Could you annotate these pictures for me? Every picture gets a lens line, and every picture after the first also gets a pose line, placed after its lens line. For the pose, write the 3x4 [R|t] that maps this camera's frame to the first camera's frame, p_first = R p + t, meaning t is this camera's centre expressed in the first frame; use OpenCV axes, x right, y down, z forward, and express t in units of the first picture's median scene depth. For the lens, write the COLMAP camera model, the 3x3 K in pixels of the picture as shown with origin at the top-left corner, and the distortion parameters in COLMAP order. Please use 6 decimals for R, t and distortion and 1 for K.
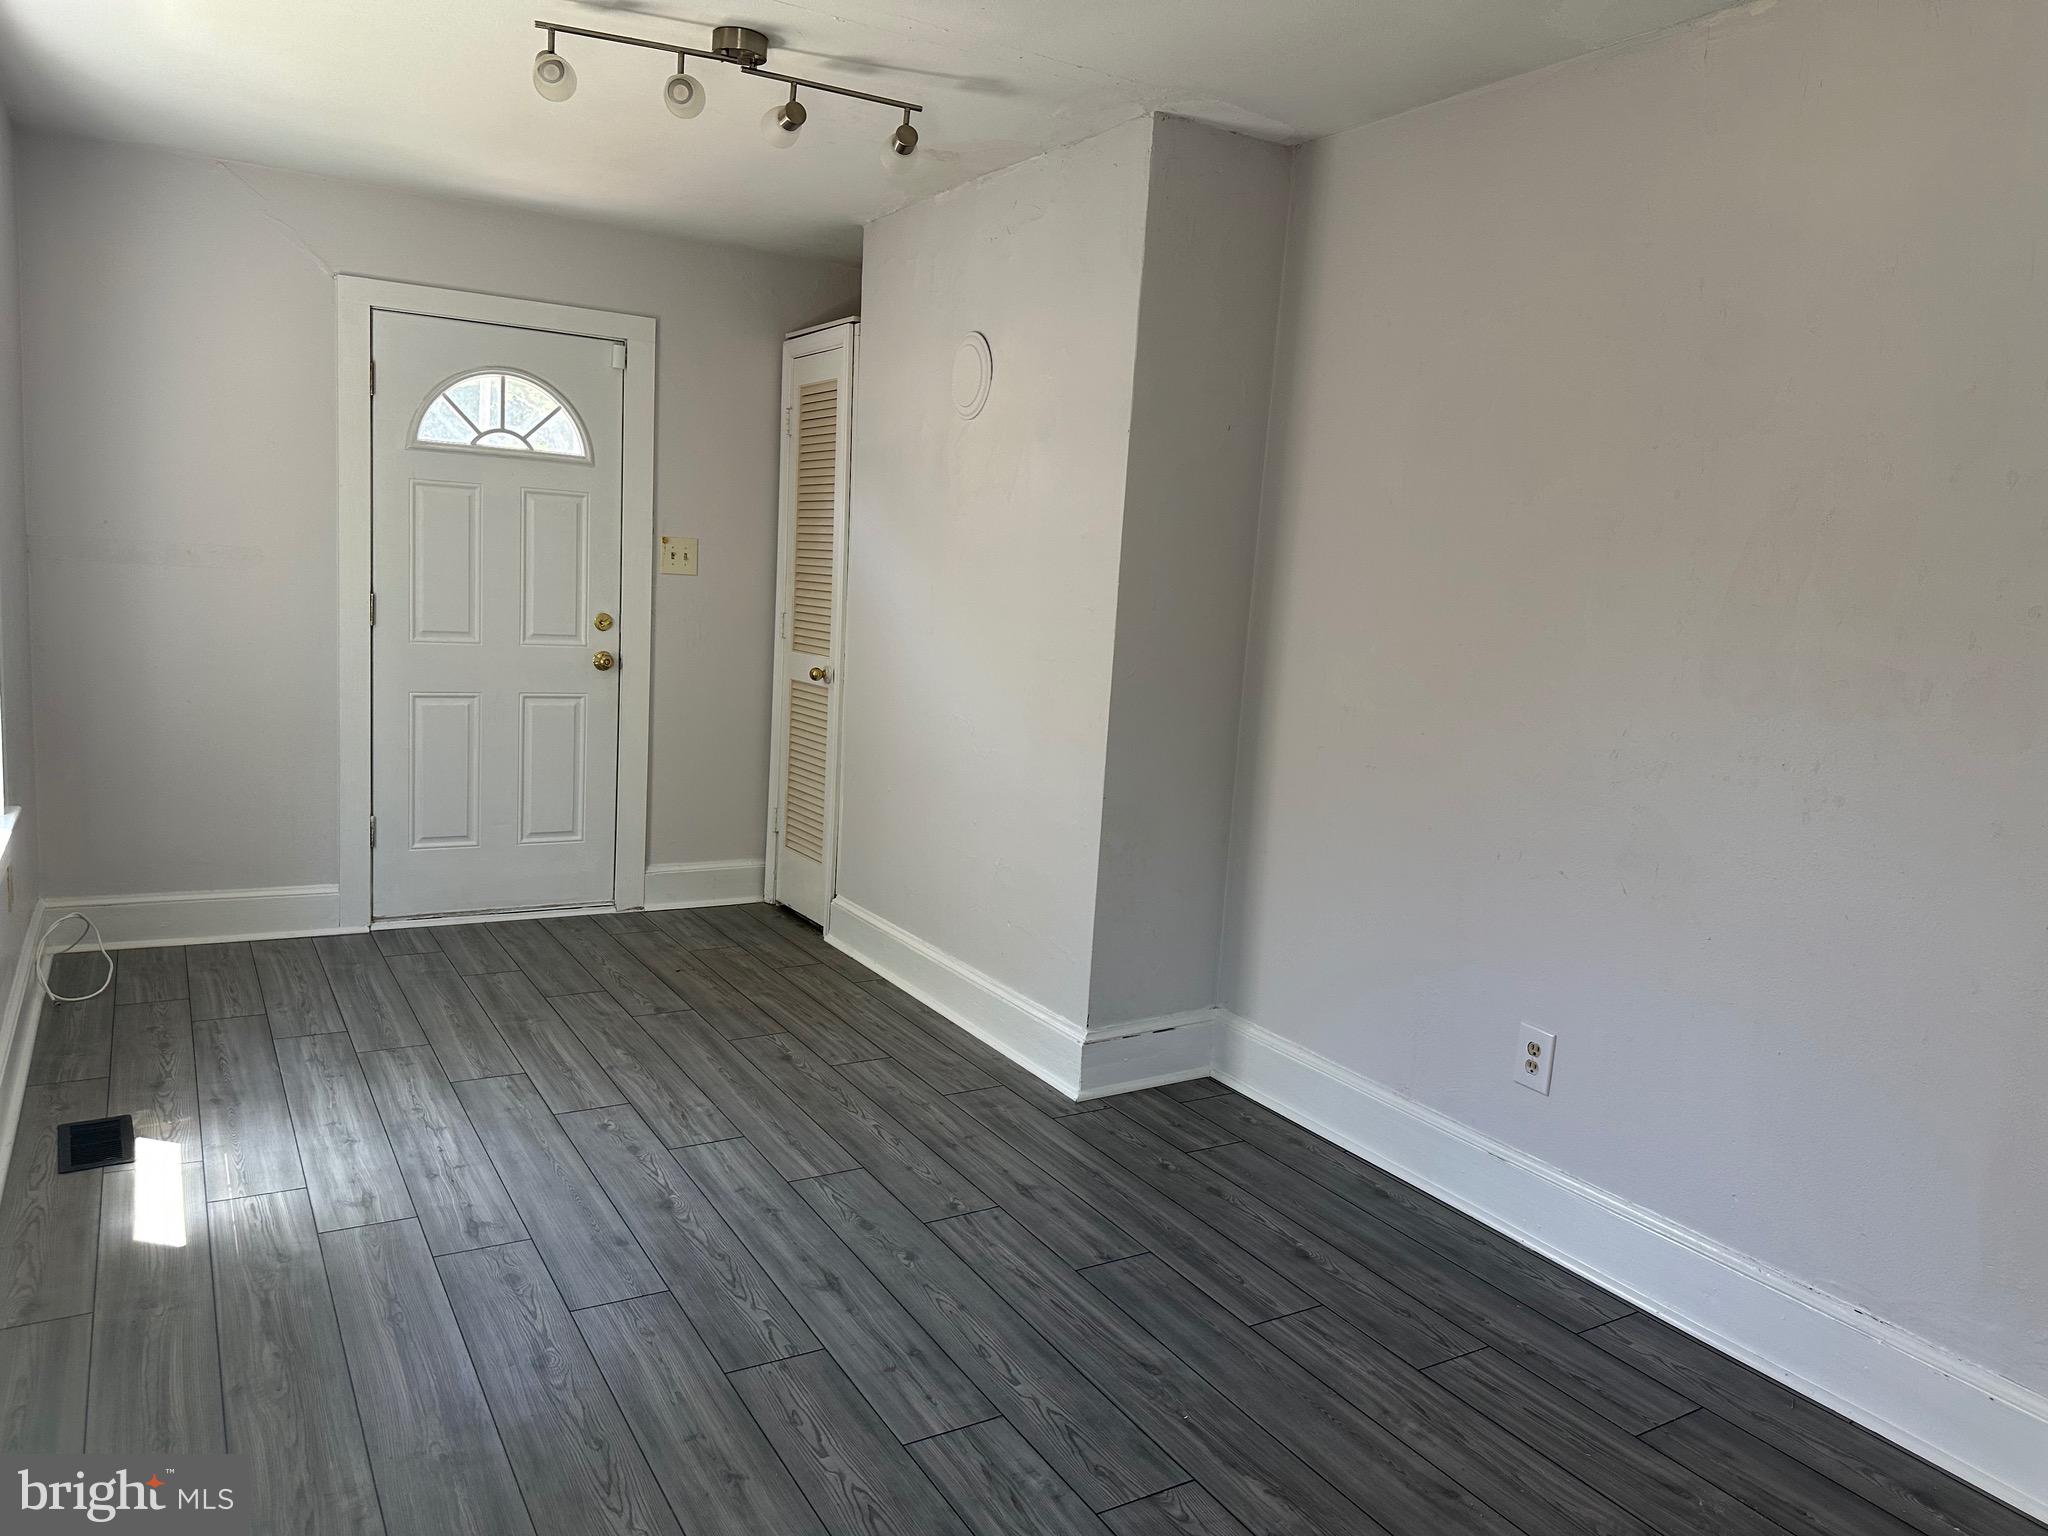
lens RADIAL K [[1430.9, 0, 1024.0], [0, 1430.9, 768.0], [0, 0, 1]] dist [0.107266, -0.142603]
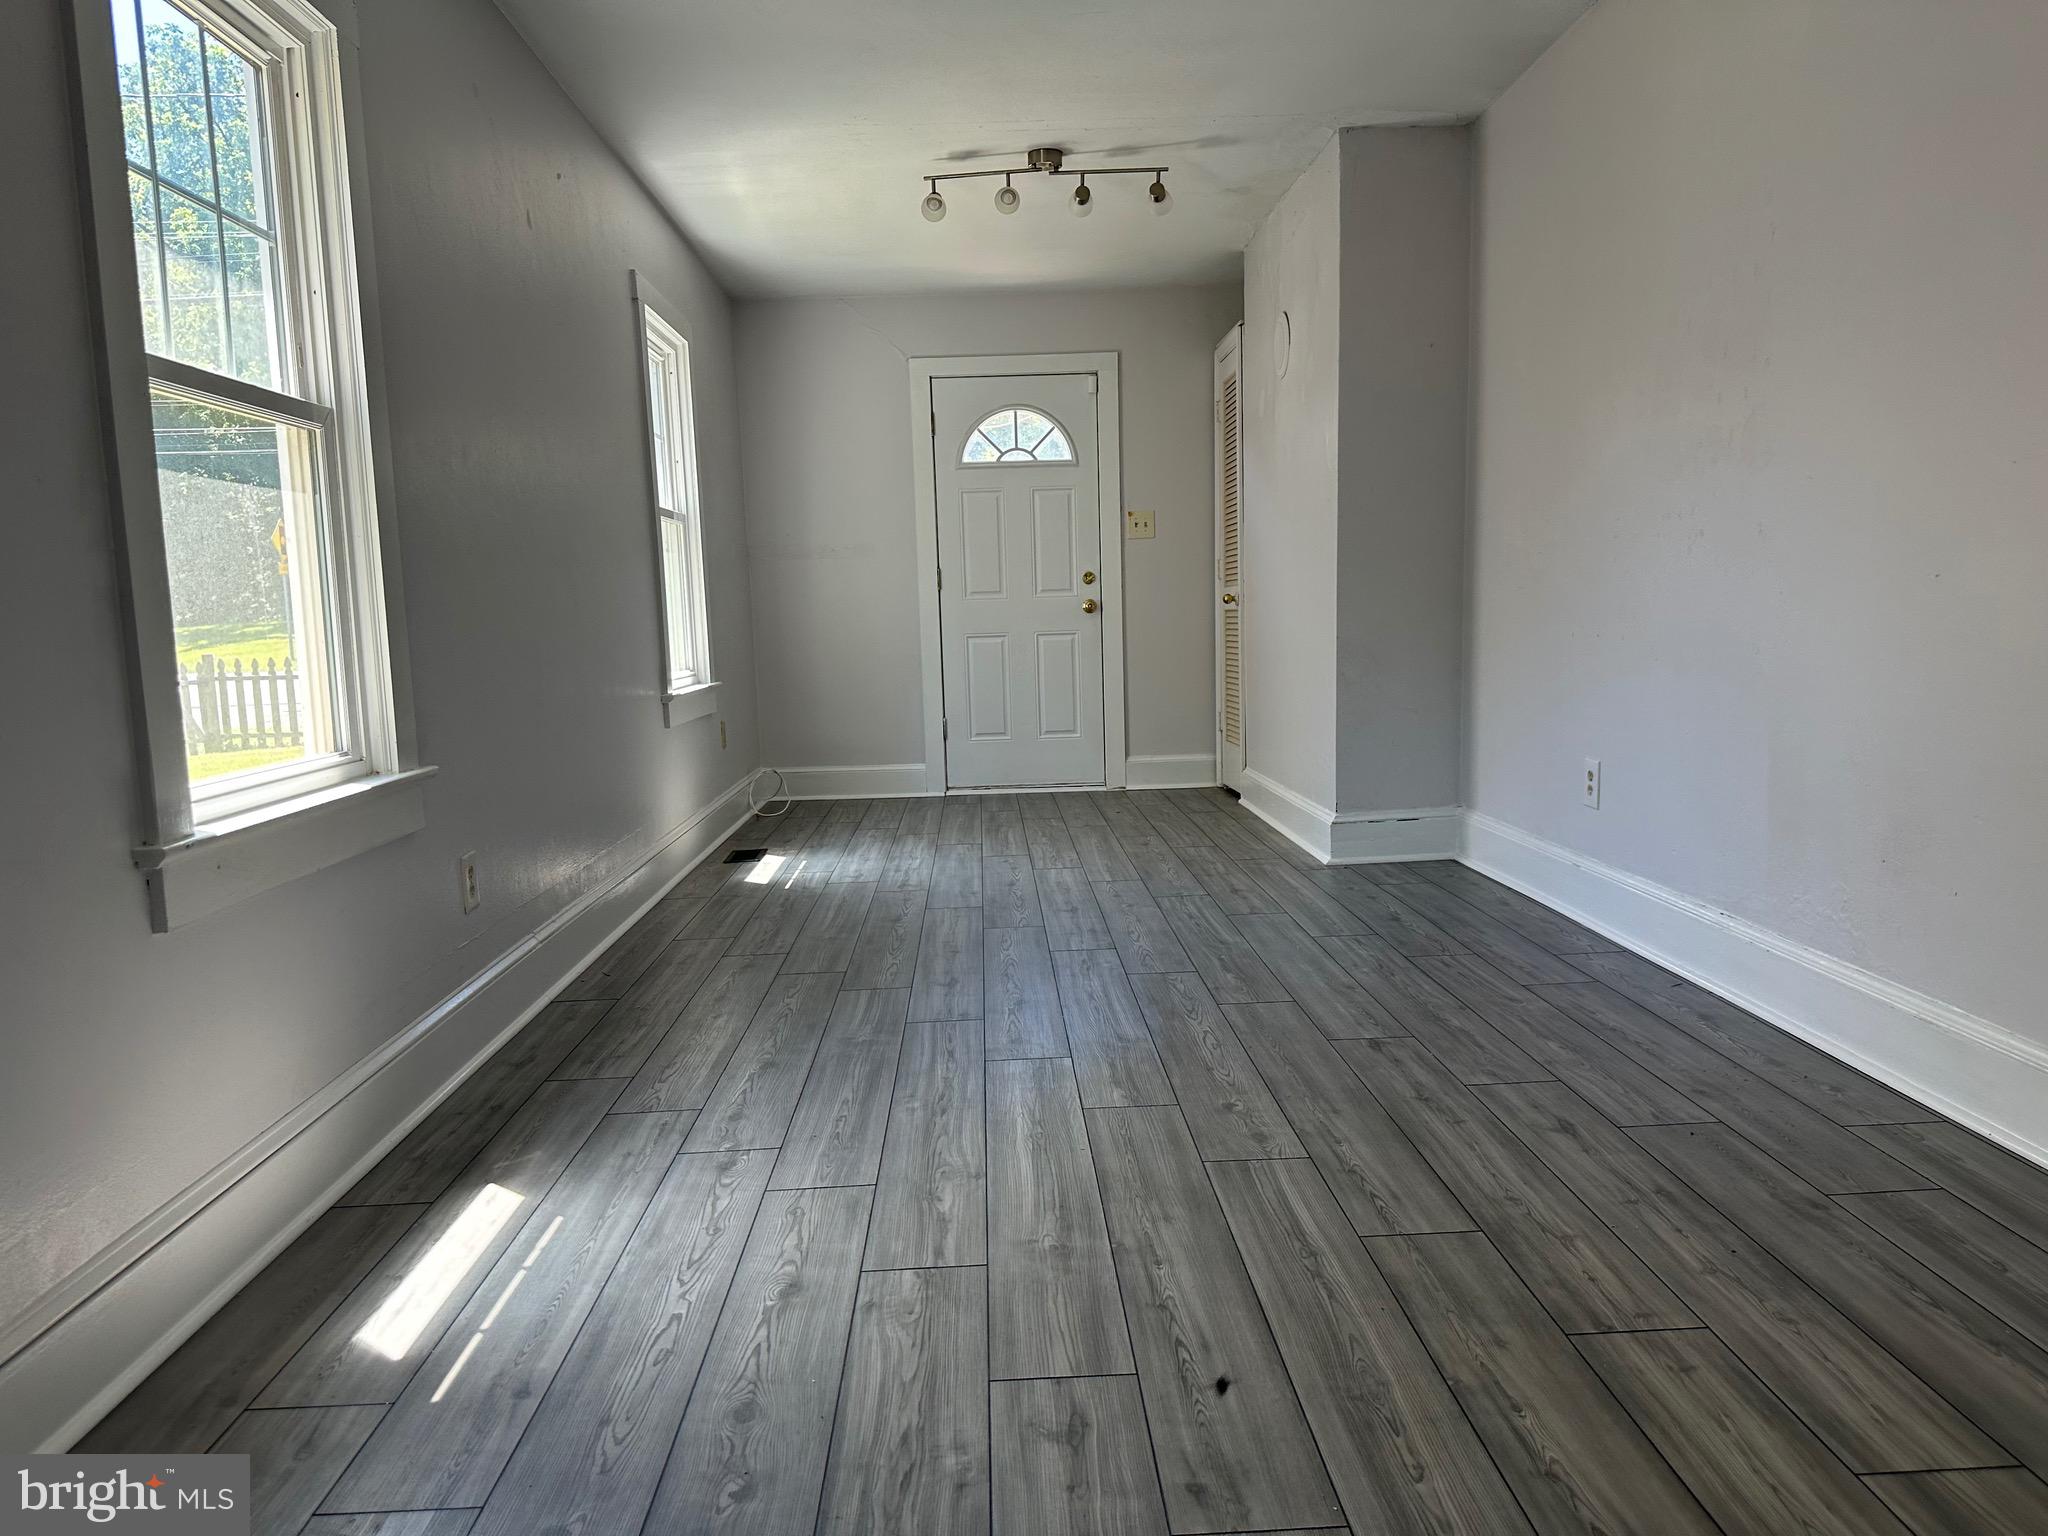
lens RADIAL K [[1421.4, 0, 1024.0], [0, 1421.4, 768.0], [0, 0, 1]] dist [0.241855, -0.417315]
pose [[0.871885, -0.029811, -0.488802, 0.507941], [0.010992, 0.999085, -0.041324, 0.217978], [0.489587, 0.030657, 0.871415, -0.357002]]
